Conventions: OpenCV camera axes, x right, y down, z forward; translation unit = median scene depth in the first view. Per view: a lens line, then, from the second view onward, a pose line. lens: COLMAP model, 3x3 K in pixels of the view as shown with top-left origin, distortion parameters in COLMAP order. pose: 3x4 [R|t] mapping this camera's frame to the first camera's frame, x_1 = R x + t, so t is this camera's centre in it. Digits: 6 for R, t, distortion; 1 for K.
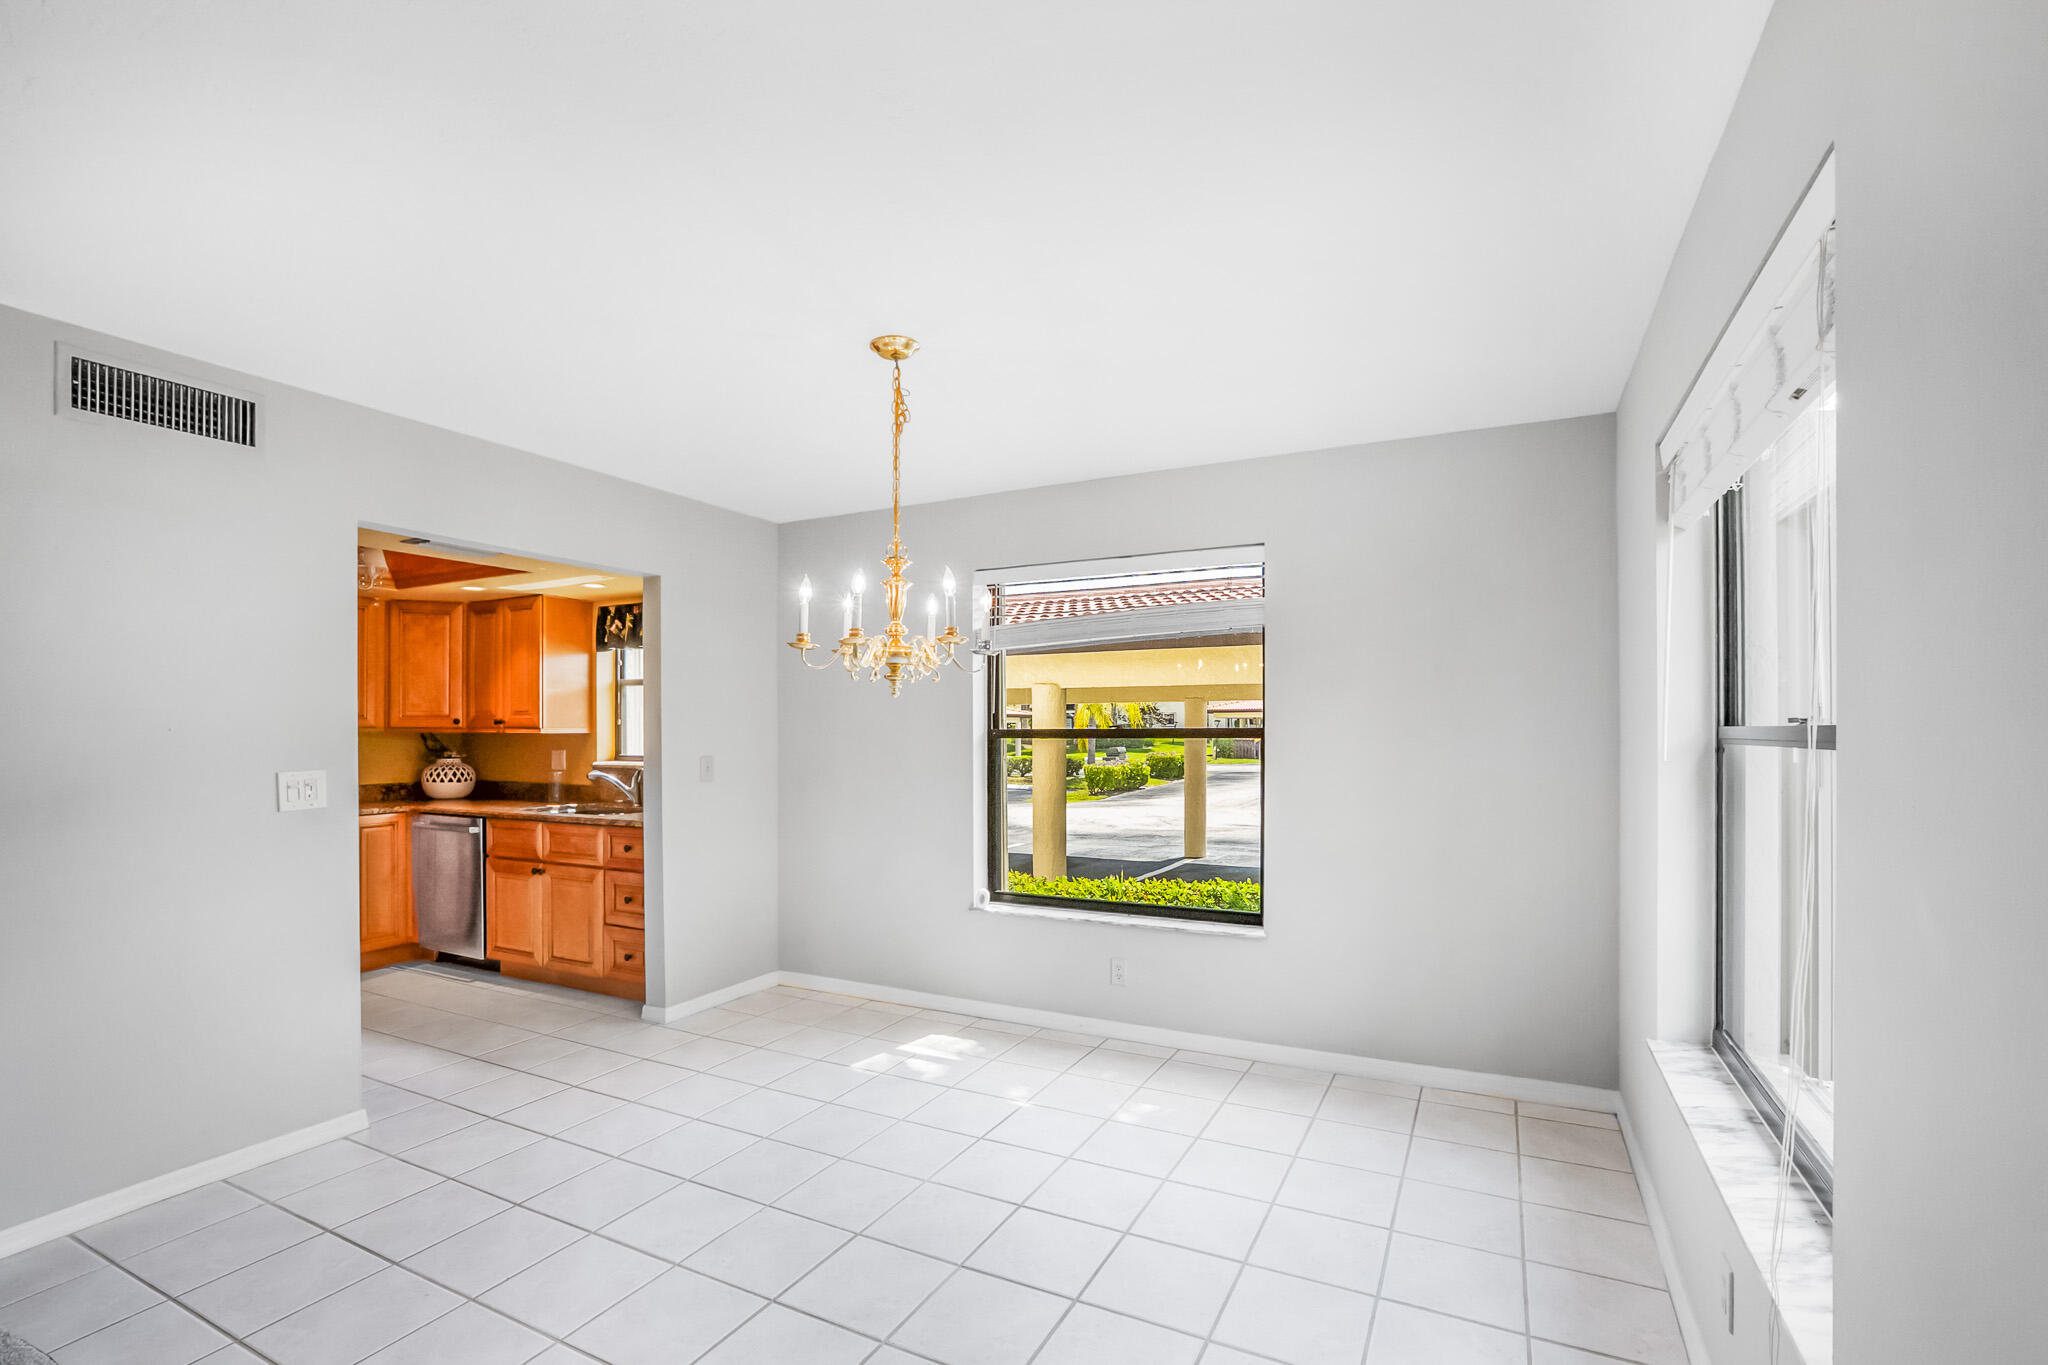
lens RADIAL K [[894.4, 0, 1045.1], [0, 894.4, 724.4], [0, 0, 1]] dist [-0.044708, 0.018656]
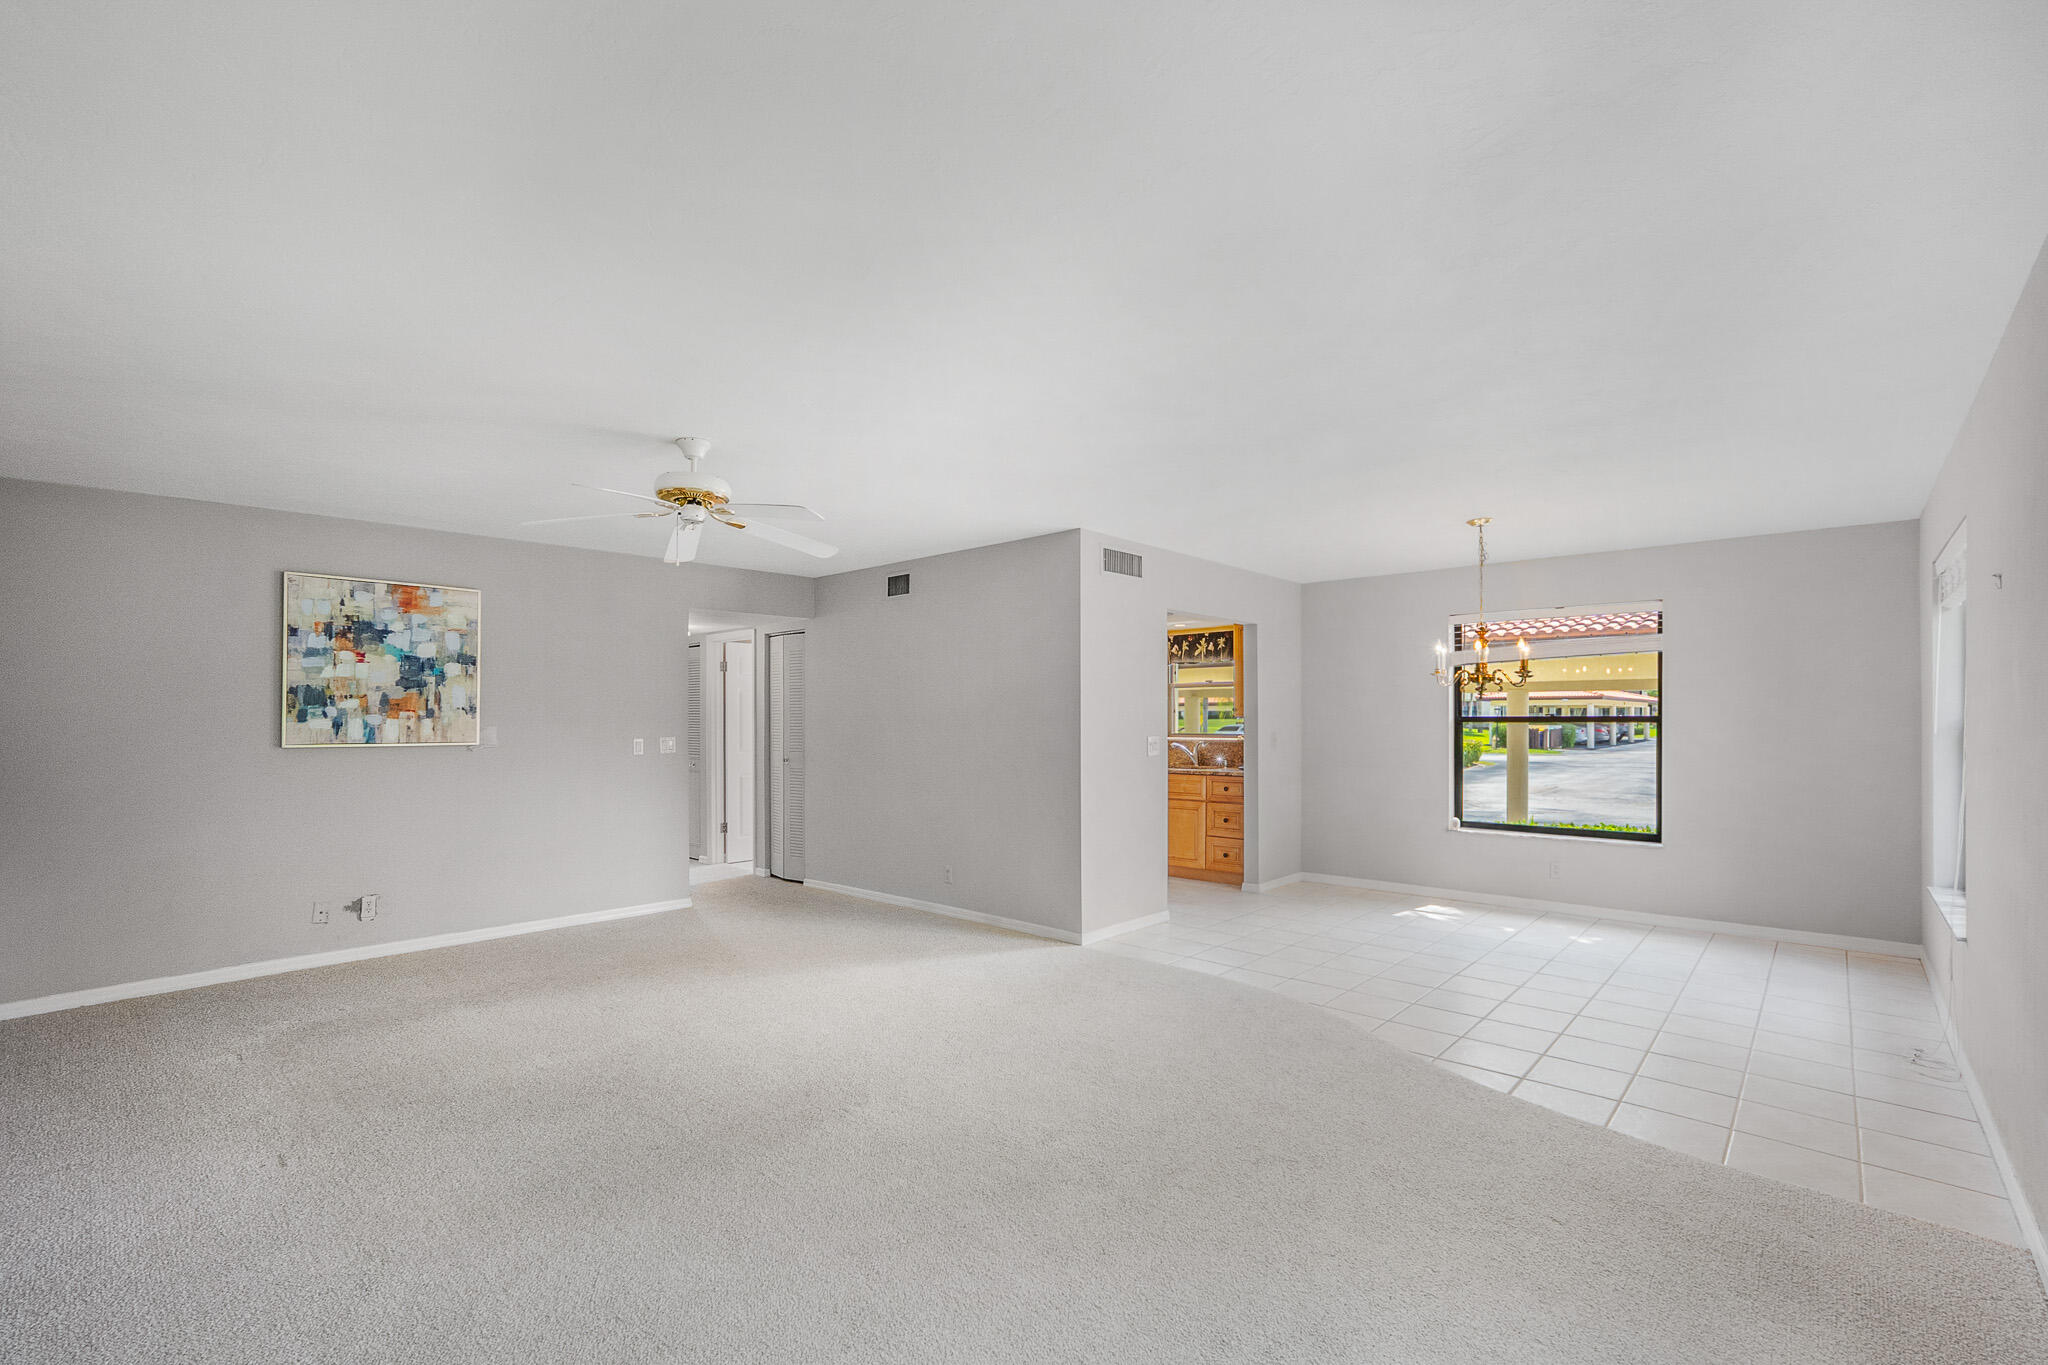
lens RADIAL K [[911.6, 0, 1055.0], [0, 911.6, 716.5], [0, 0, 1]] dist [-0.055646, 0.020555]
pose [[0.969084, -0.000397, -0.246730, -0.303833], [0.001486, 0.999990, 0.004224, -0.001034], [0.246726, -0.004460, 0.969075, -0.594774]]
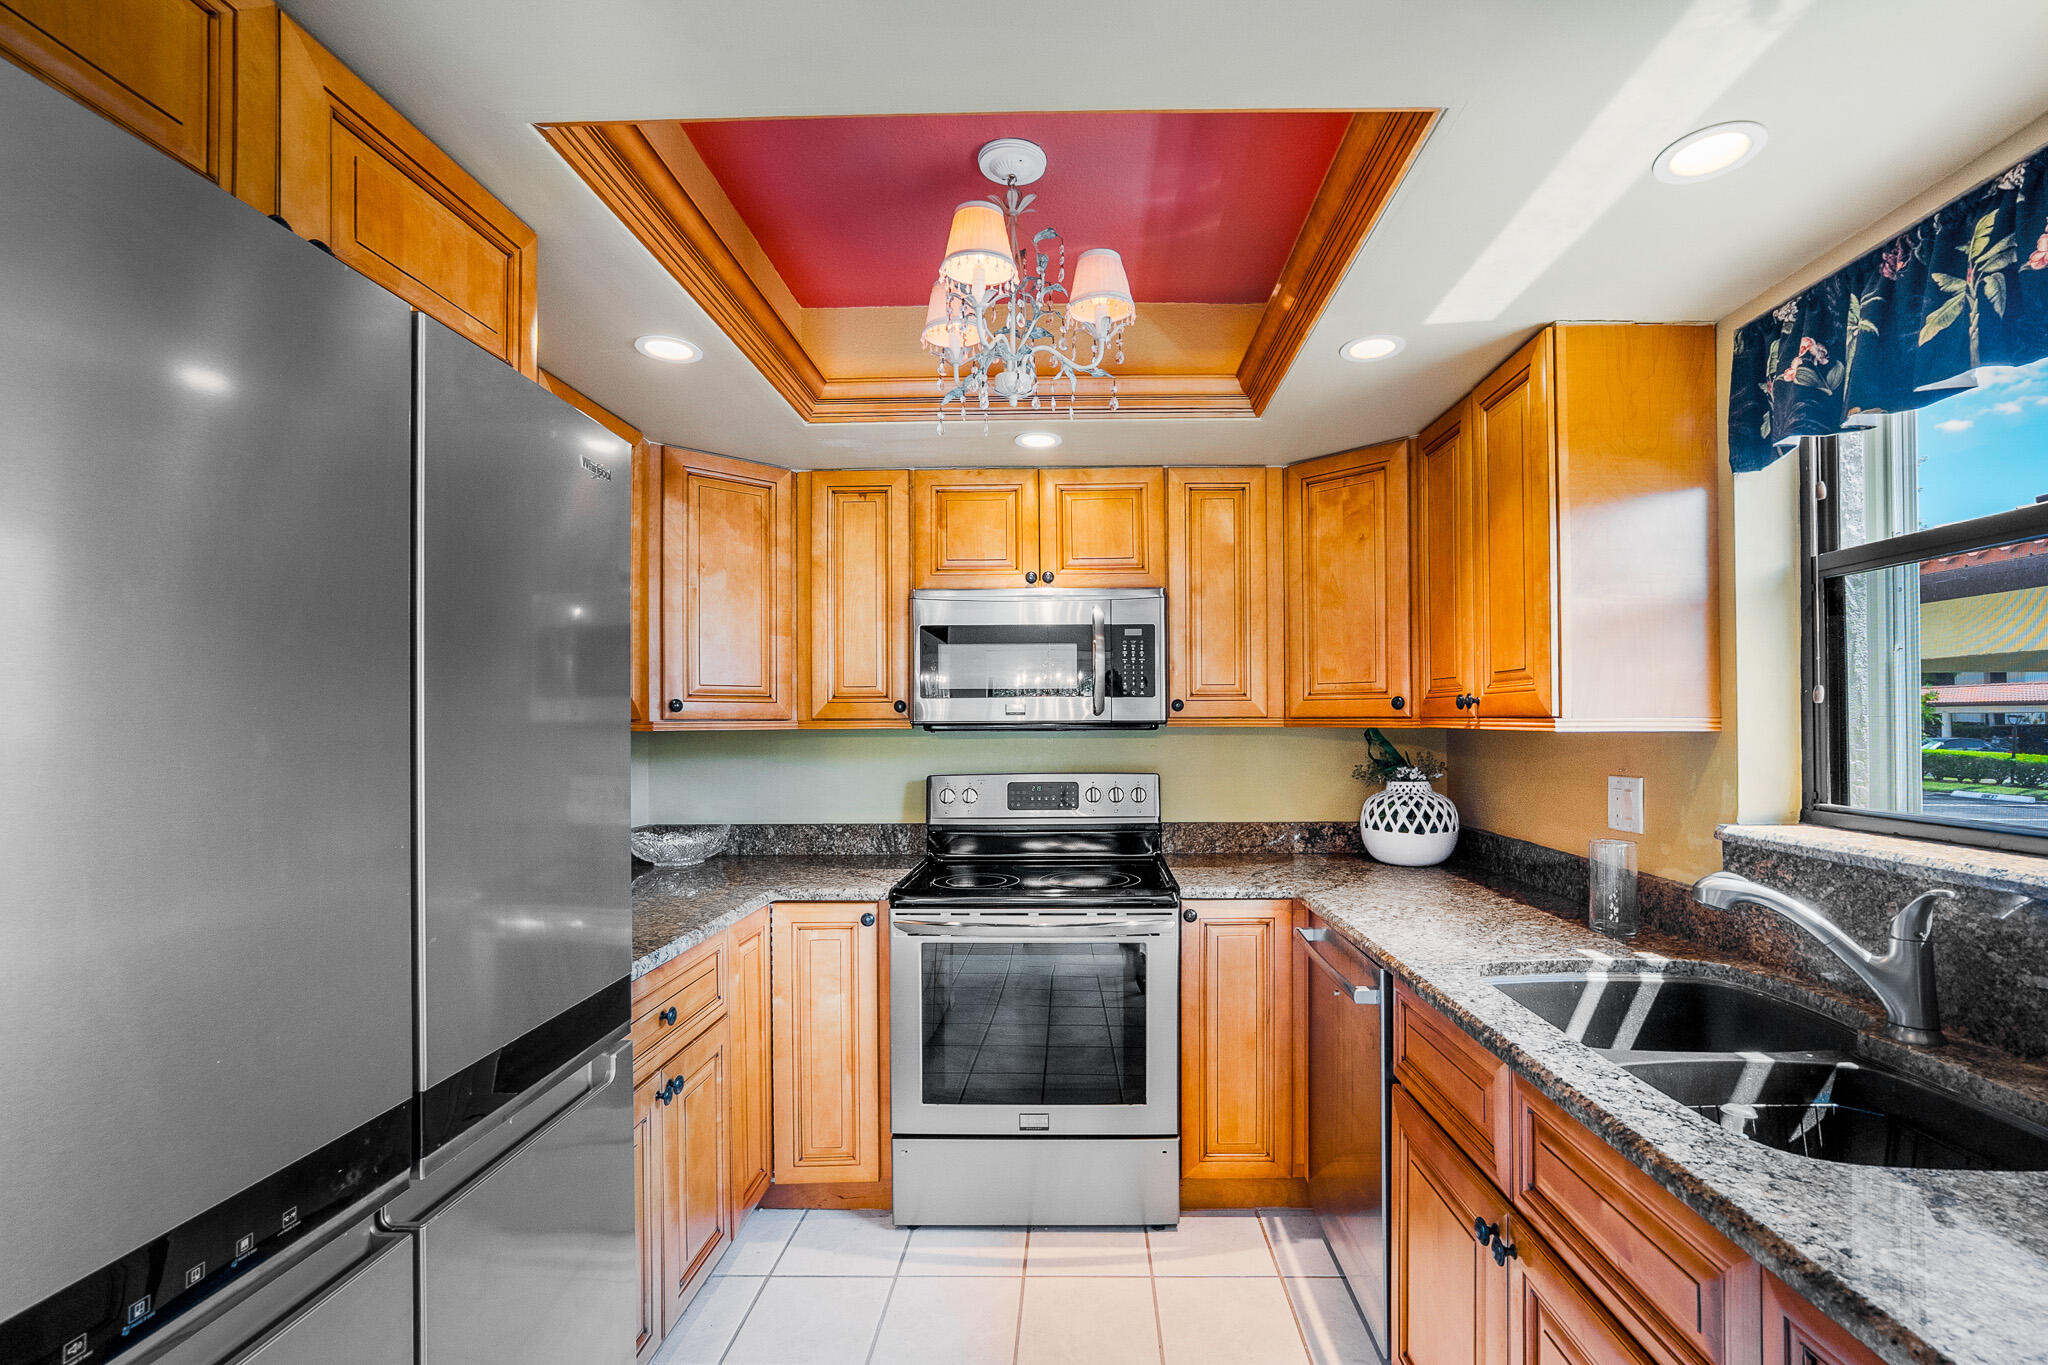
lens RADIAL K [[901.7, 0, 1089.8], [0, 901.7, 713.6], [0, 0, 1]] dist [-0.041379, 0.014837]
pose [[0.442068, -0.007966, -0.896946, -0.339860], [0.008408, 0.999953, -0.004737, 0.002891], [0.896942, -0.005447, 0.442114, 0.681297]]
